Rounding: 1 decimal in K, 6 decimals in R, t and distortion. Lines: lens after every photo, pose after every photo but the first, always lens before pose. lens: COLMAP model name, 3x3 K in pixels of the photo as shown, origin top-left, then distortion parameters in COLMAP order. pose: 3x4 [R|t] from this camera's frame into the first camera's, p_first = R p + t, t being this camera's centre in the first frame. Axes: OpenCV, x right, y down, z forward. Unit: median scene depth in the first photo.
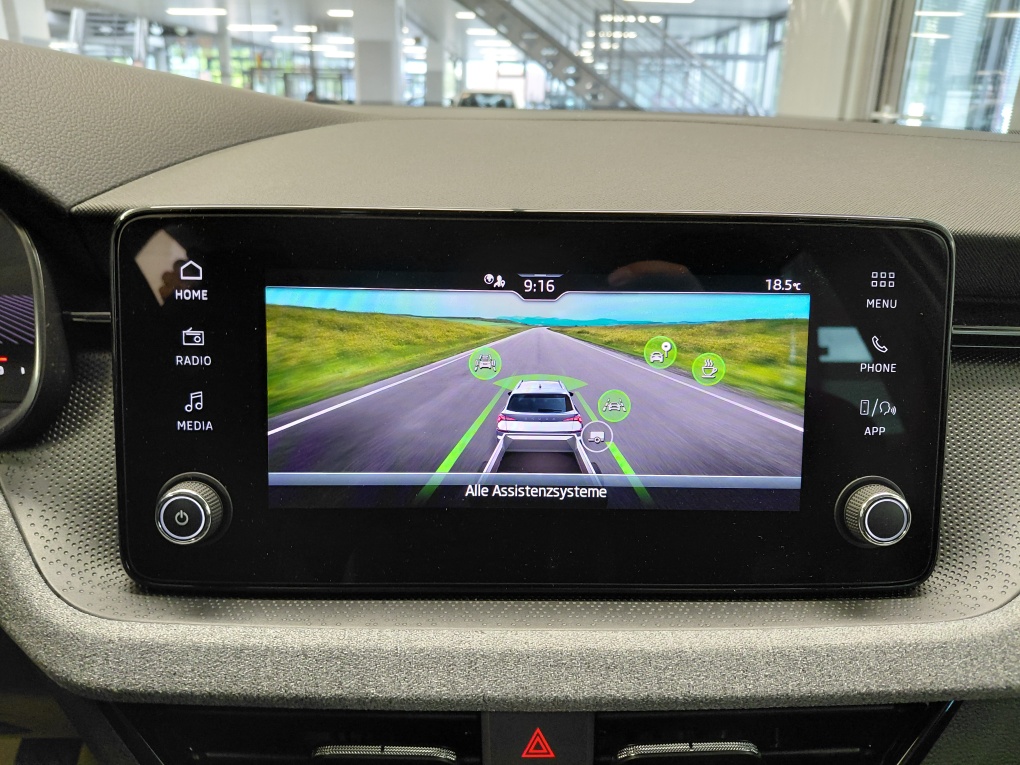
lens RADIAL K [[766.1, 0, 505.2], [0, 766.1, 391.5], [0, 0, 1]] dist [0.039800, -0.083607]
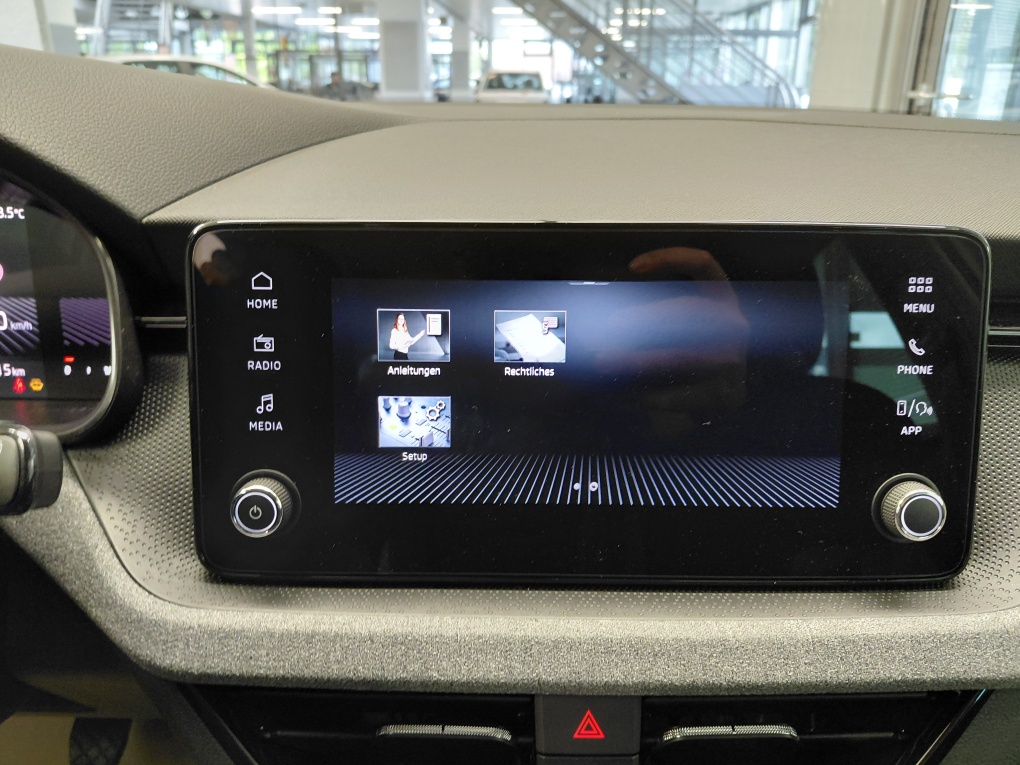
lens RADIAL K [[766.1, 0, 510.0], [0, 766.1, 390.6], [0, 0, 1]] dist [0.039800, -0.083607]
pose [[0.999578, -0.001704, -0.028996, -0.033496], [0.002345, 0.999753, 0.022095, -0.028099], [0.028951, -0.022154, 0.999335, -0.055391]]
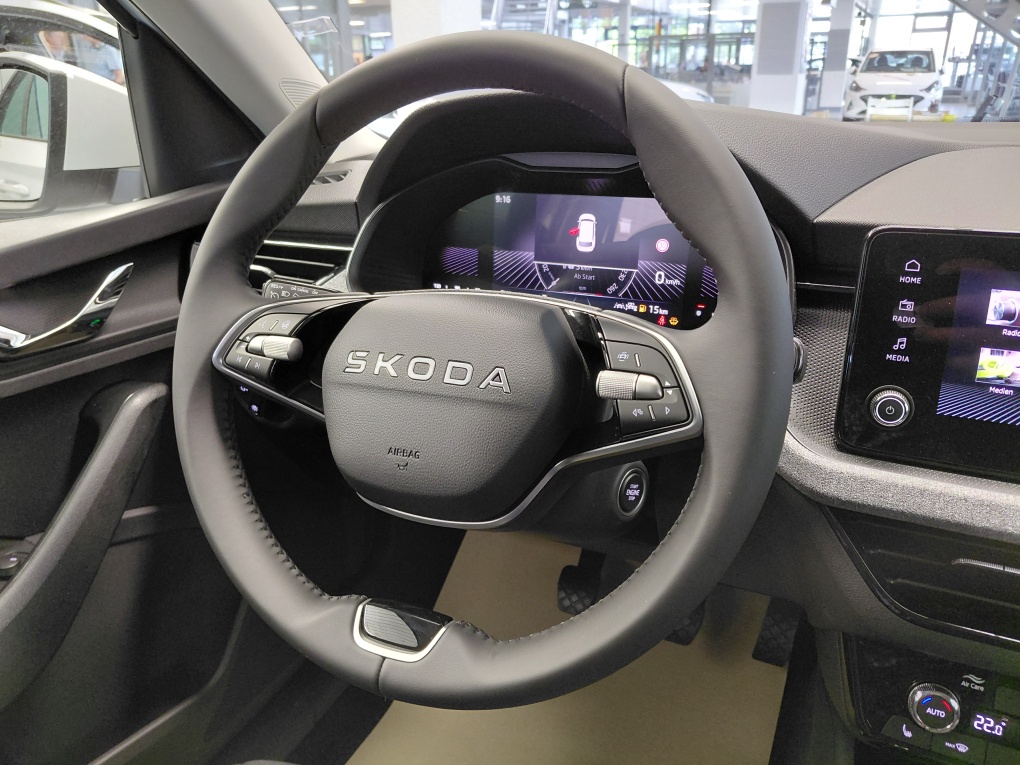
lens RADIAL K [[766.1, 0, 501.5], [0, 766.1, 390.0], [0, 0, 1]] dist [0.039800, -0.083607]
pose [[0.896326, 0.133381, -0.422859, -0.459414], [-0.116624, 0.991021, 0.065390, 0.104289], [0.427784, -0.009295, 0.903833, -0.883651]]
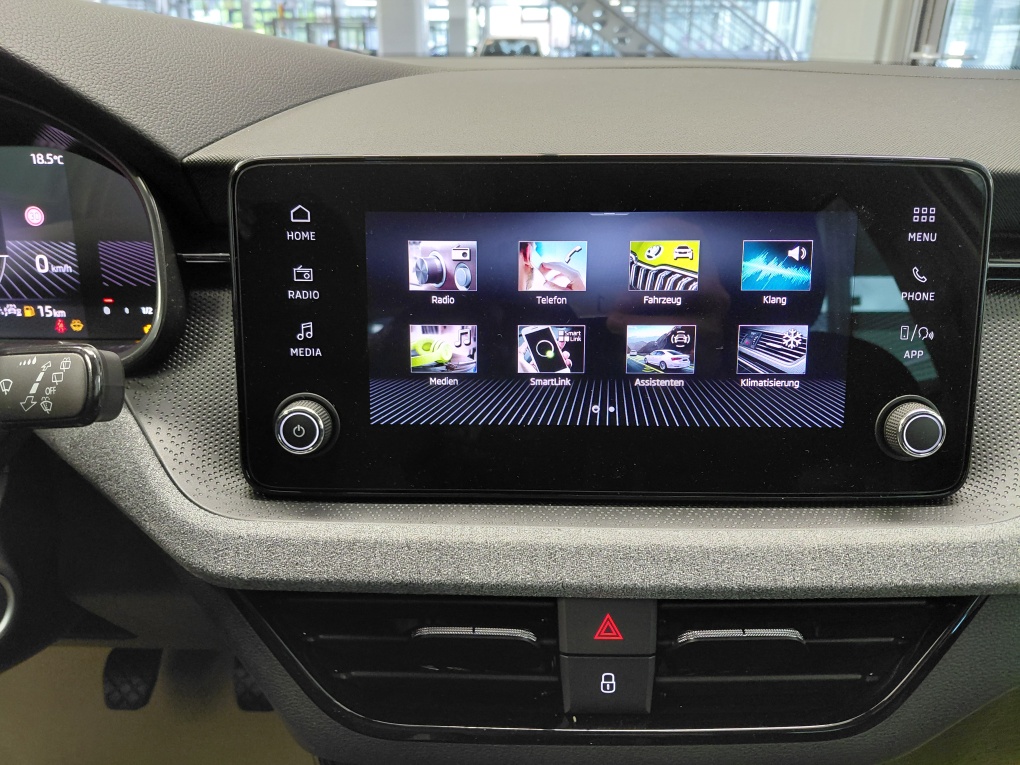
lens RADIAL K [[766.1, 0, 496.7], [0, 766.1, 383.2], [0, 0, 1]] dist [0.039800, -0.083607]
pose [[0.999093, -0.003106, -0.042474, -0.071519], [0.005226, 0.998741, 0.049888, 0.035071], [0.042265, -0.050065, 0.997851, -0.128539]]
